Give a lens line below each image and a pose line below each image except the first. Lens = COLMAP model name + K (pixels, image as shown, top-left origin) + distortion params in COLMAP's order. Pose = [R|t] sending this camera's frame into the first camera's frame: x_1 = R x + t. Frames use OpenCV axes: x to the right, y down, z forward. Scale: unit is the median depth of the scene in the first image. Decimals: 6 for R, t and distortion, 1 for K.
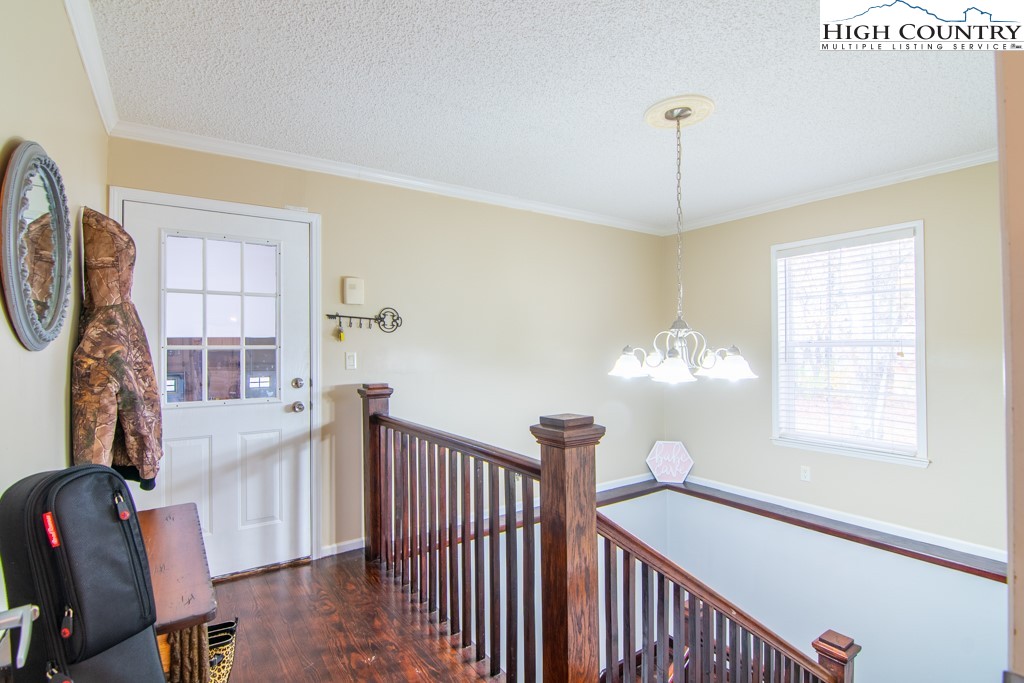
lens RADIAL K [[494.4, 0, 502.4], [0, 494.4, 343.3], [0, 0, 1]] dist [-0.001928, -0.008591]
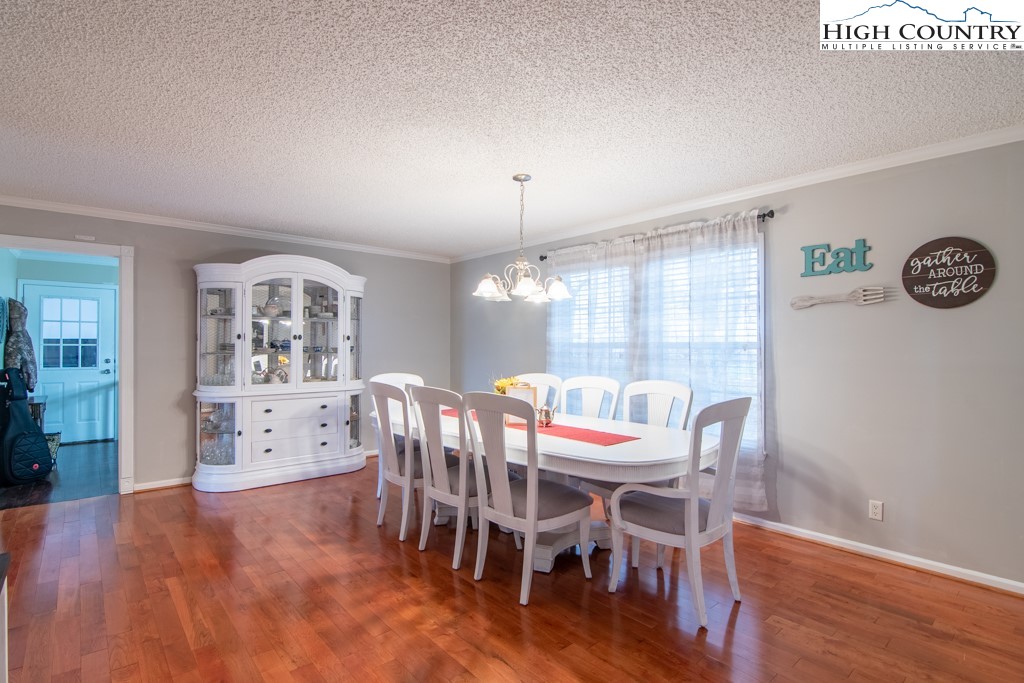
lens RADIAL K [[494.4, 0, 502.4], [0, 494.4, 343.3], [0, 0, 1]] dist [-0.001928, -0.008591]
pose [[0.993790, 0.006079, 0.111107, 1.216300], [-0.006259, 0.999980, 0.001271, -0.014799], [-0.111097, -0.001959, 0.993808, -1.543835]]
